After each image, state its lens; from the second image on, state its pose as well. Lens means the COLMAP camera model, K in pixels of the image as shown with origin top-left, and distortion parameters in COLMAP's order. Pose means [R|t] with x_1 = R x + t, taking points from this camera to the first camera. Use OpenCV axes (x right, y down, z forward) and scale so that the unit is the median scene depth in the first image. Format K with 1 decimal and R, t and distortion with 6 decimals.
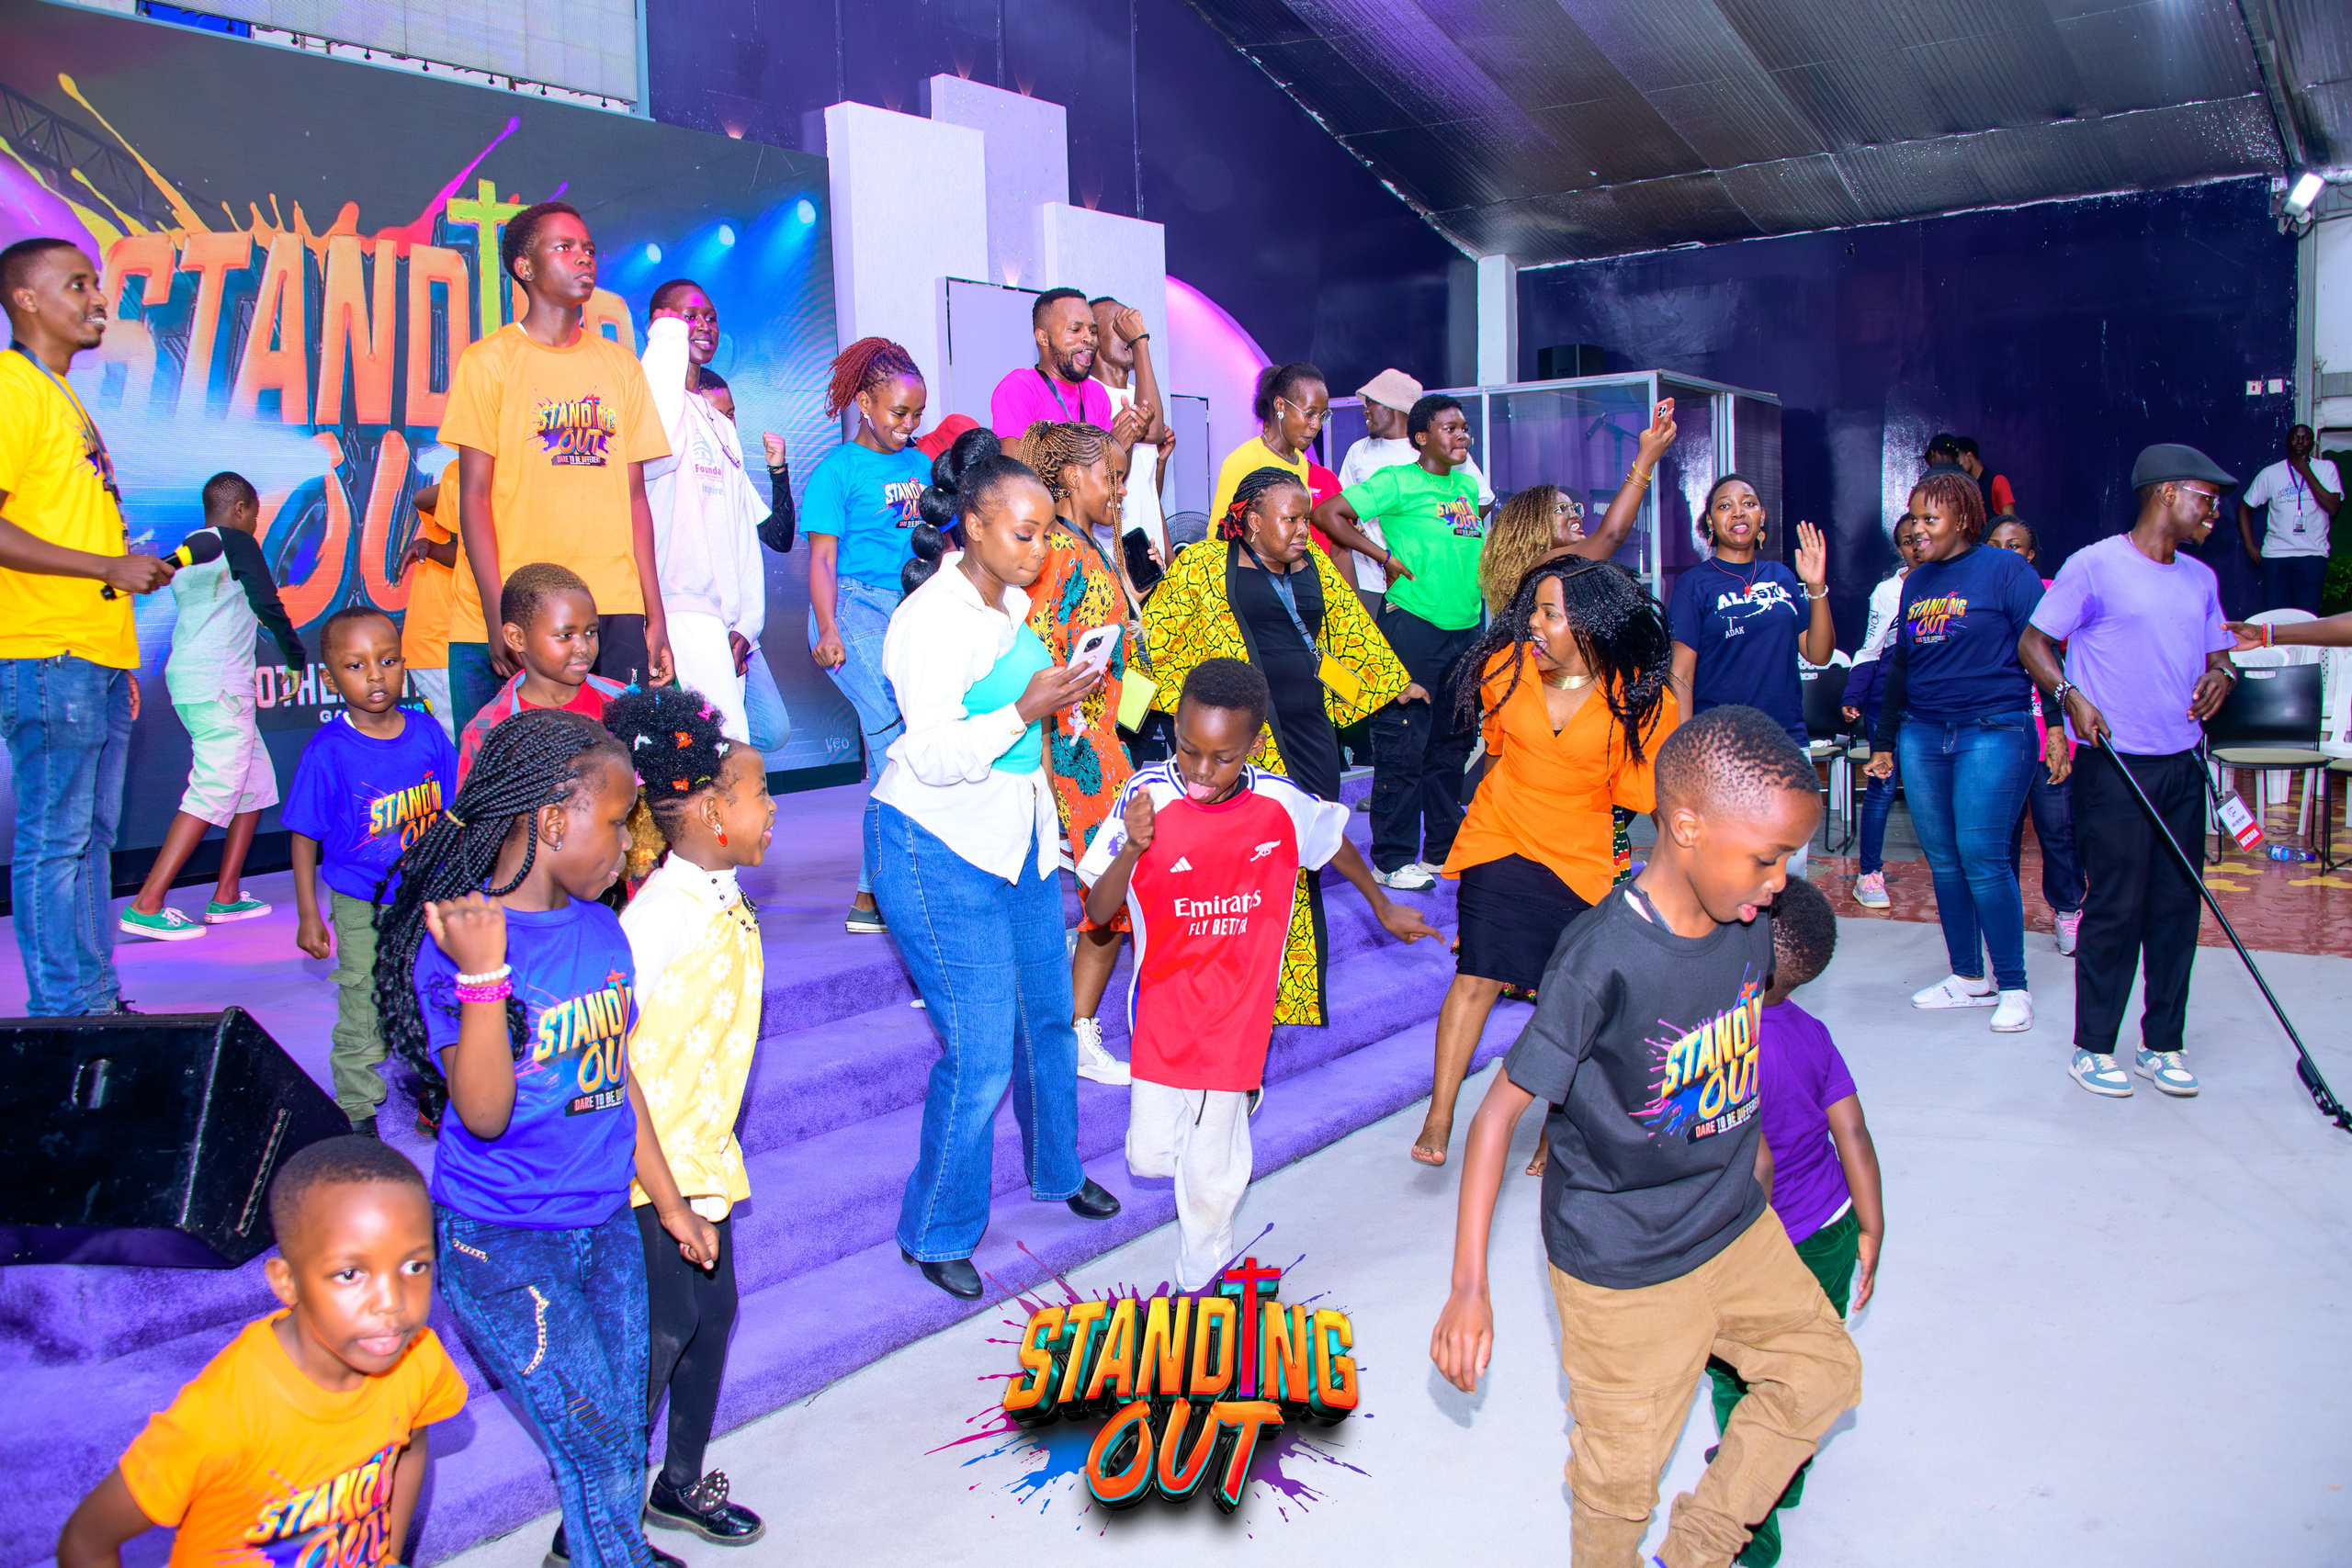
lens RADIAL K [[1890.7, 0, 1176.0], [0, 1890.7, 784.0], [0, 0, 1]] dist [-0.143395, 0.084760]
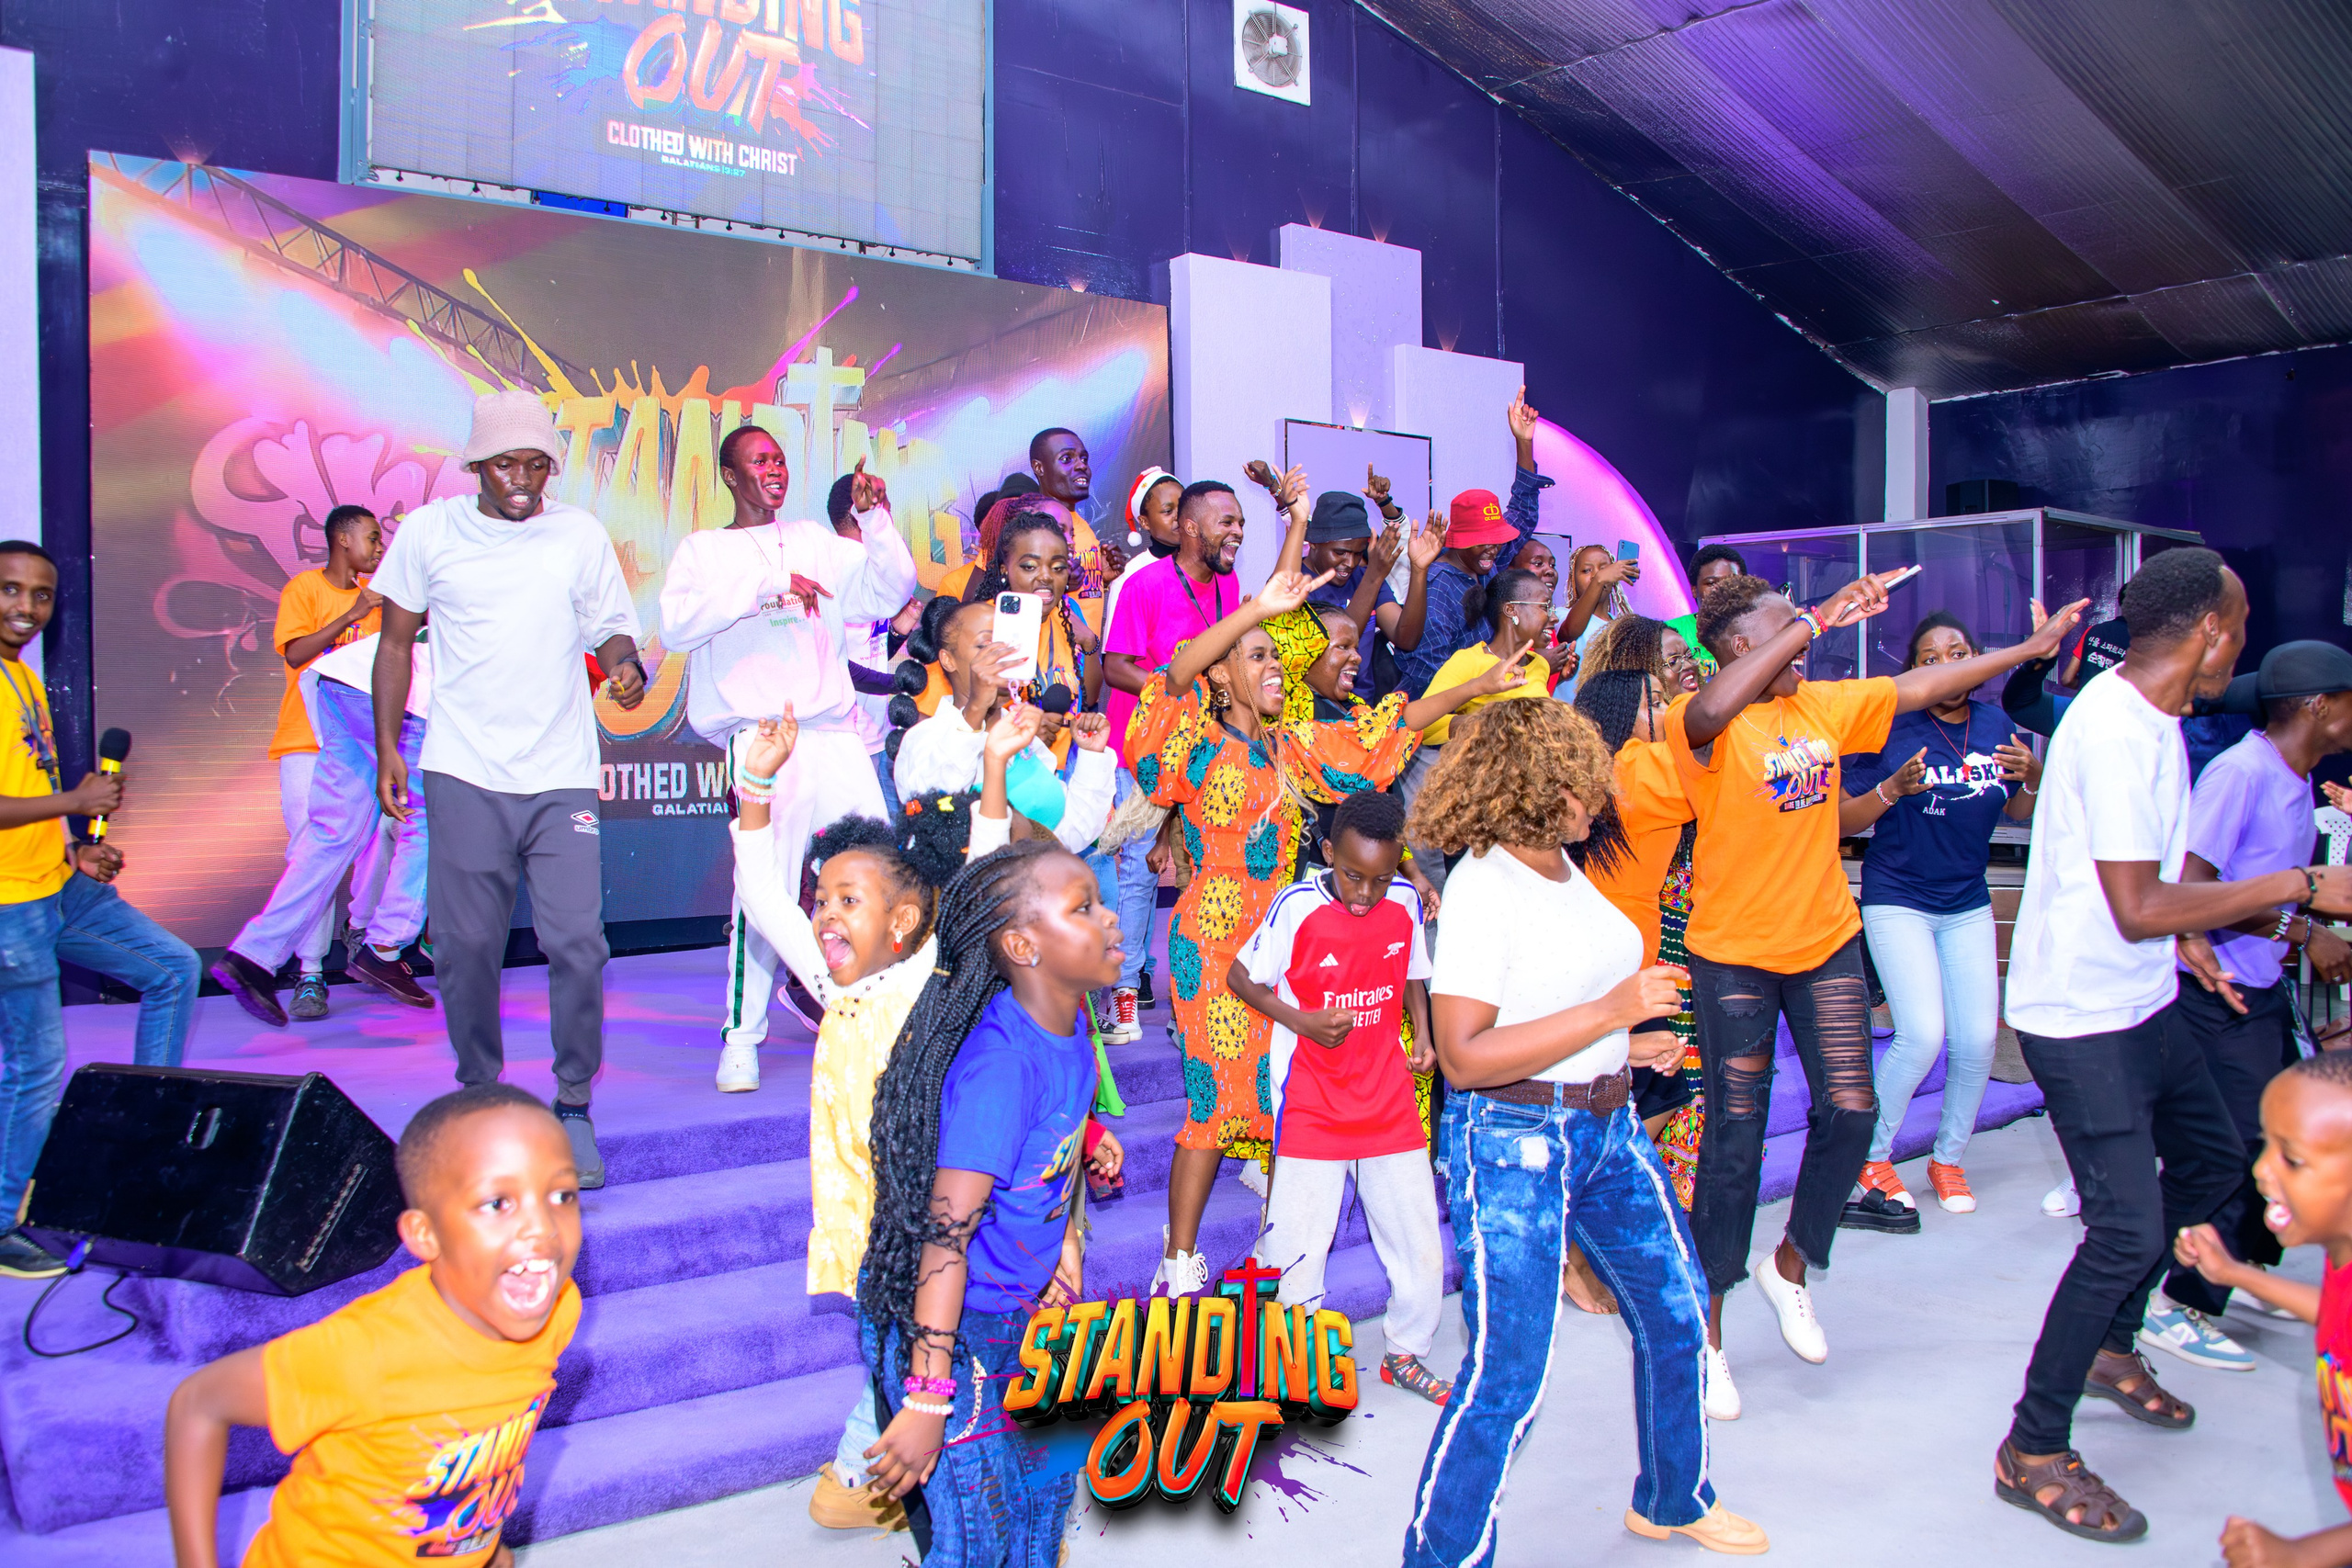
lens RADIAL K [[1890.7, 0, 1176.0], [0, 1890.7, 784.0], [0, 0, 1]] dist [-0.143395, 0.084760]
pose [[0.964035, 0.033923, -0.263601, 0.096106], [-0.051280, 0.996925, -0.059245, -0.006259], [0.260781, 0.070632, 0.962811, 0.000893]]
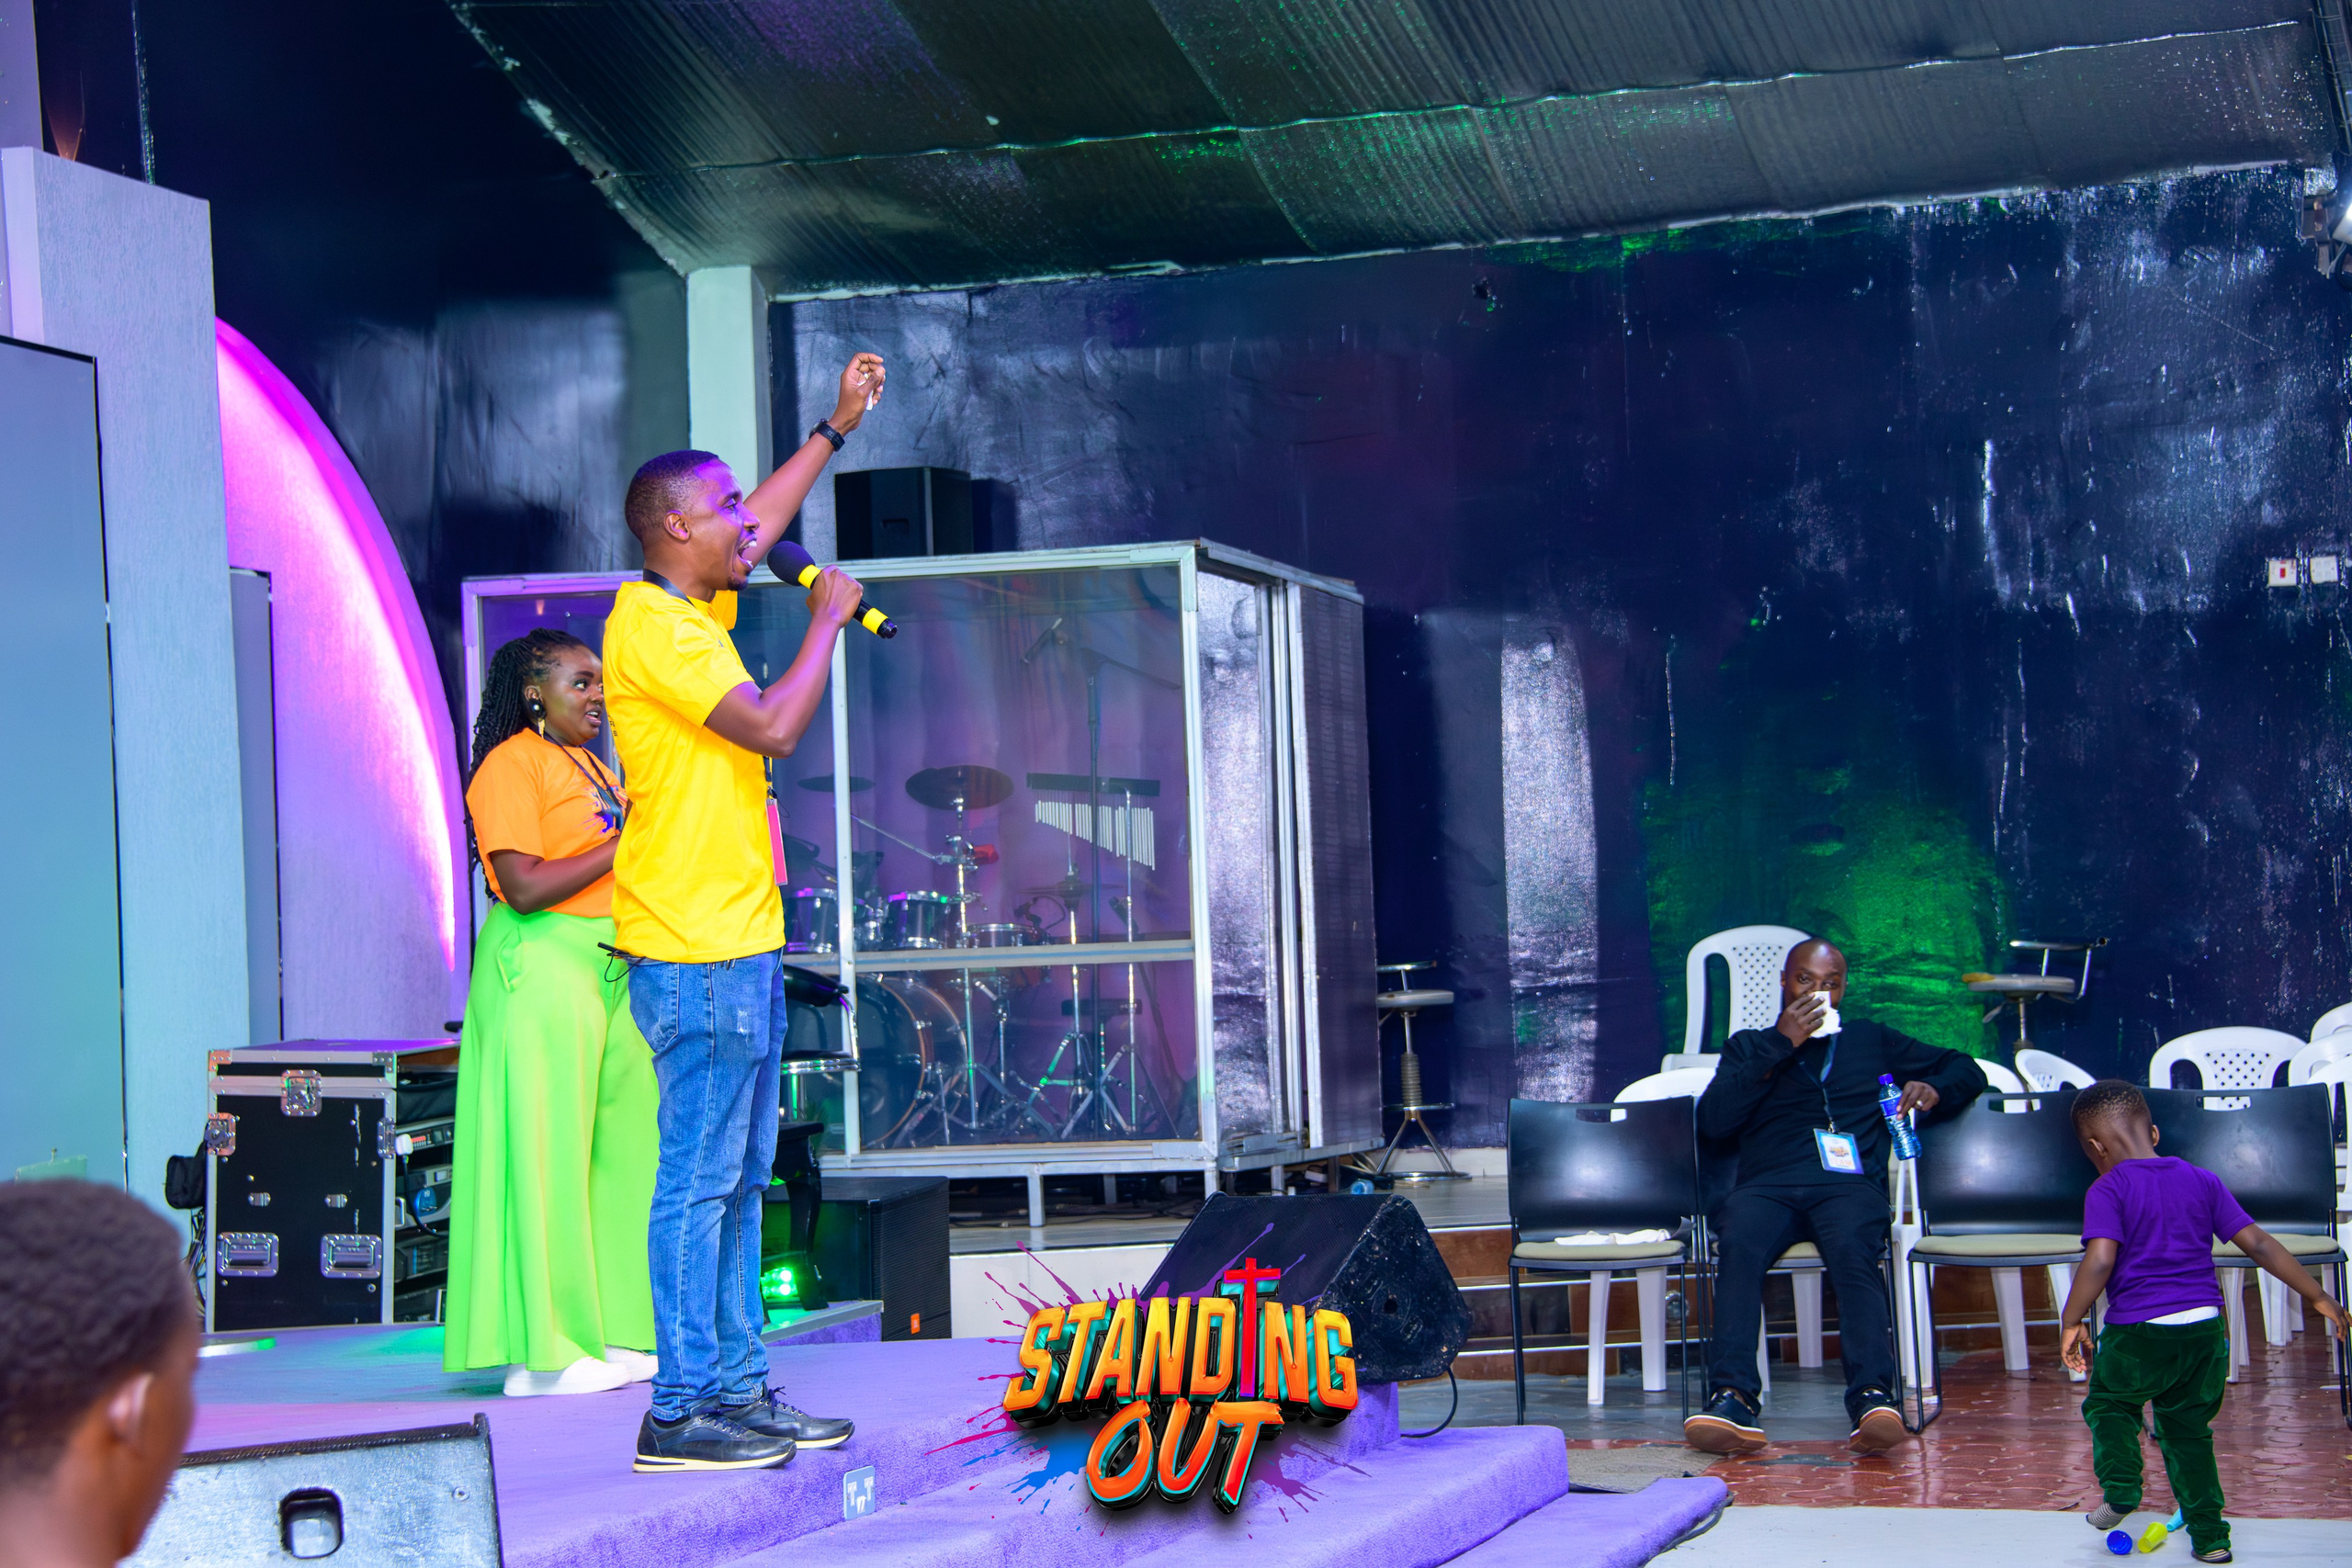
lens RADIAL K [[5325.5, 0, 1176.0], [0, 5325.5, 784.0], [0, 0, 1]] dist [0.693908, 0.453350]
pose [[0.922456, 0.007674, 0.386026, -0.347016], [0.051011, 0.988616, -0.141550, 0.054068], [-0.382718, 0.150265, 0.911563, -0.347243]]
